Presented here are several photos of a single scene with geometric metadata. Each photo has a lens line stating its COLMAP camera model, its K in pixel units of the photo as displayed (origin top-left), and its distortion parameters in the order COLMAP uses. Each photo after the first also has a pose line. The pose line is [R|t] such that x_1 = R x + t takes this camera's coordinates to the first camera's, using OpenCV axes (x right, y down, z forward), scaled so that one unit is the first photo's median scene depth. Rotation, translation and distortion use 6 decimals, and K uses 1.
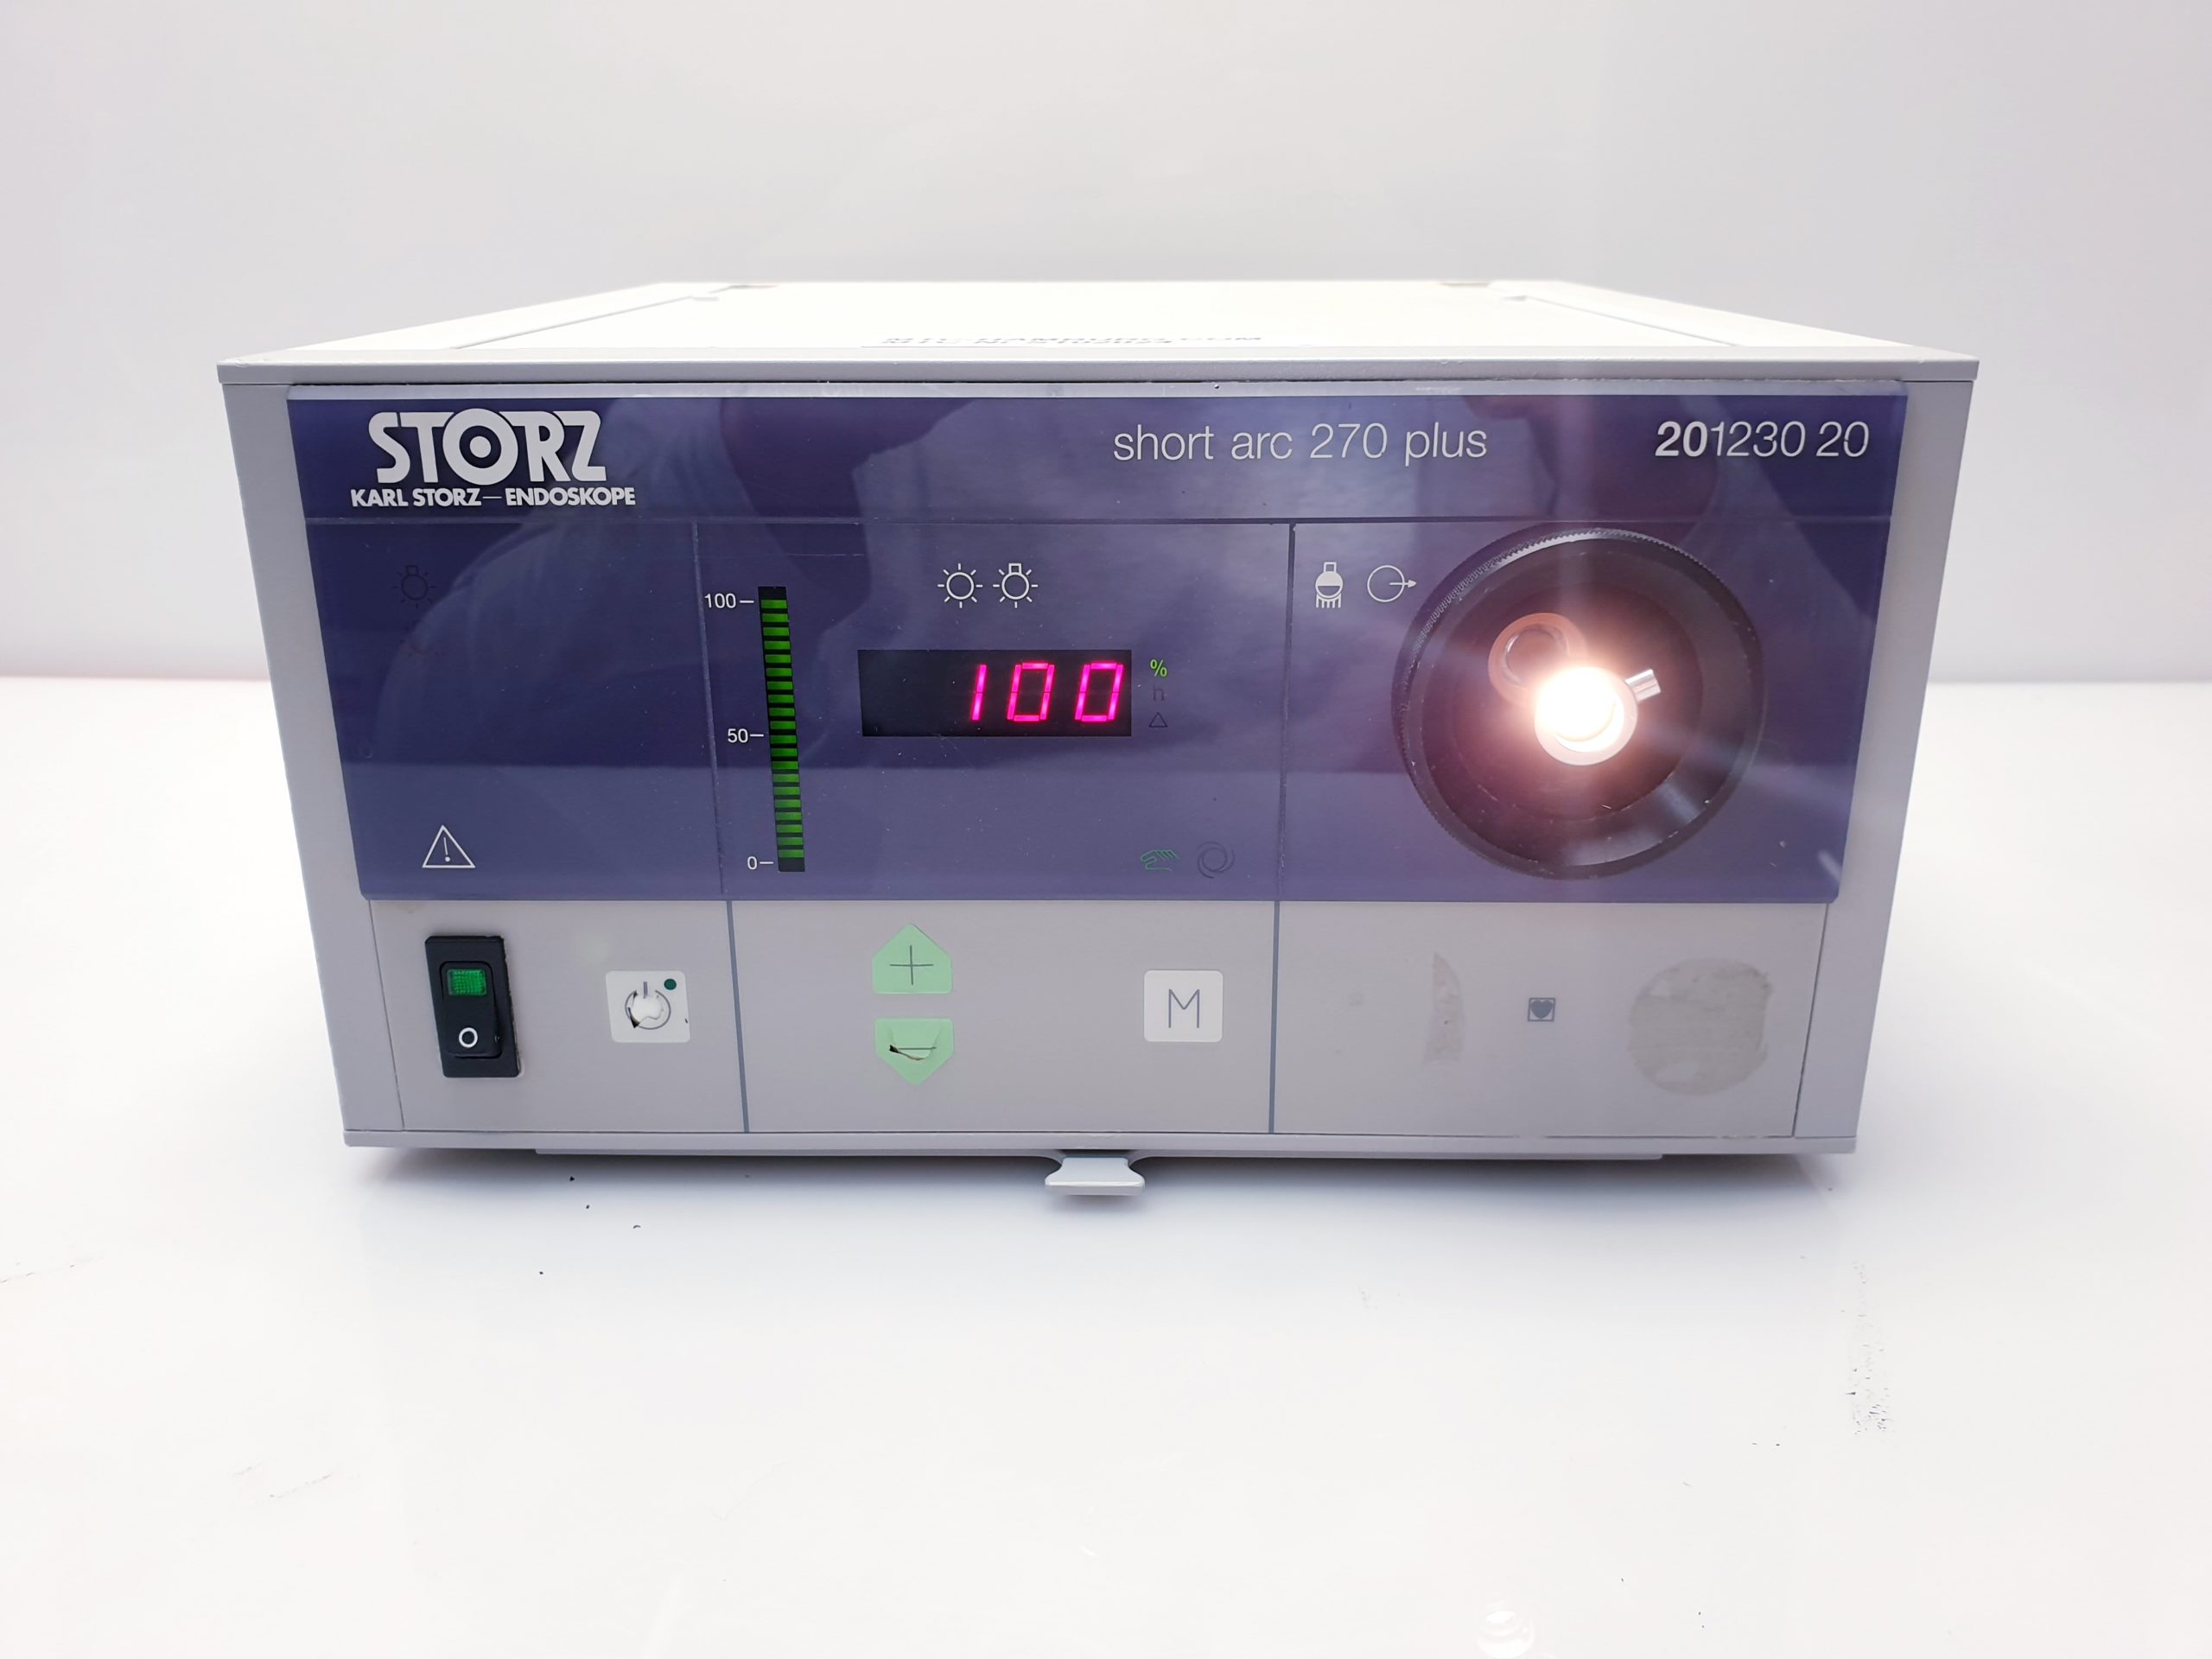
lens RADIAL K [[1781.7, 0, 1095.1], [0, 1781.7, 844.9], [0, 0, 1]] dist [-0.027004, -0.016830]
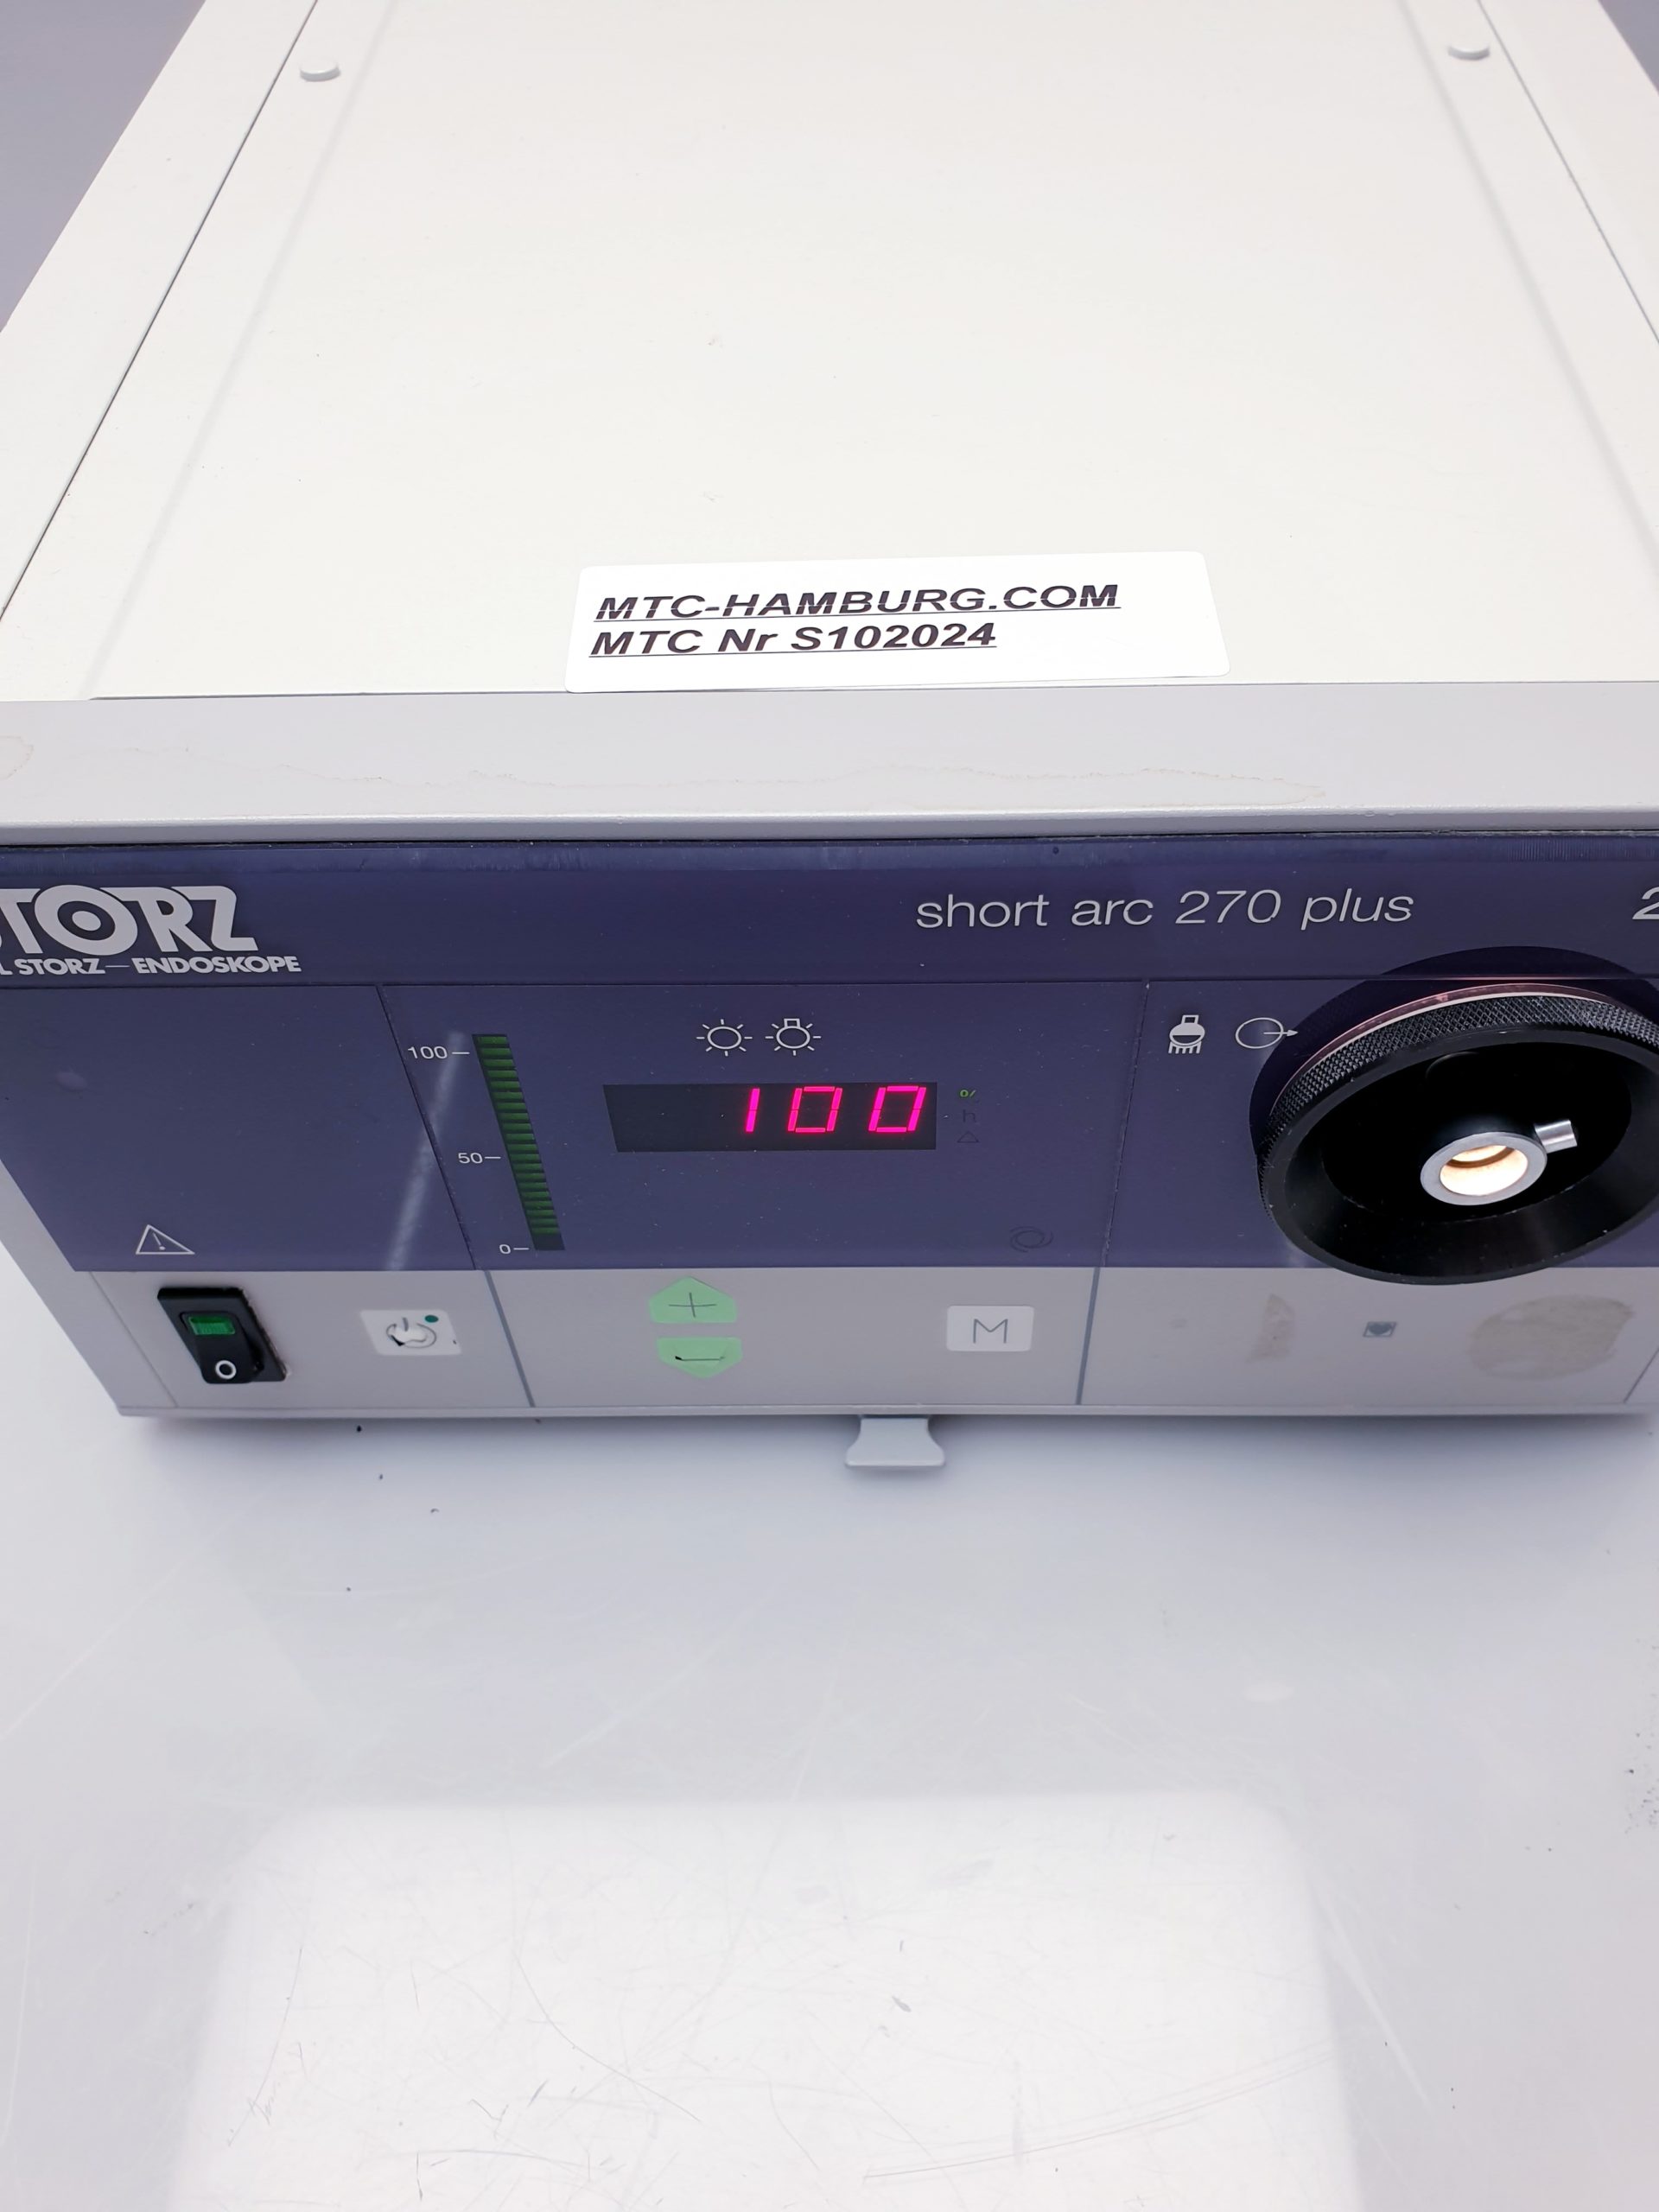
lens RADIAL K [[1781.7, 0, 848.1], [0, 1781.7, 1108.6], [0, 0, 1]] dist [-0.027004, -0.016830]
pose [[0.999733, -0.015398, -0.017220, -0.006783], [0.022200, 0.846508, 0.531913, -0.544460], [0.006387, -0.532153, 0.846624, 0.307412]]
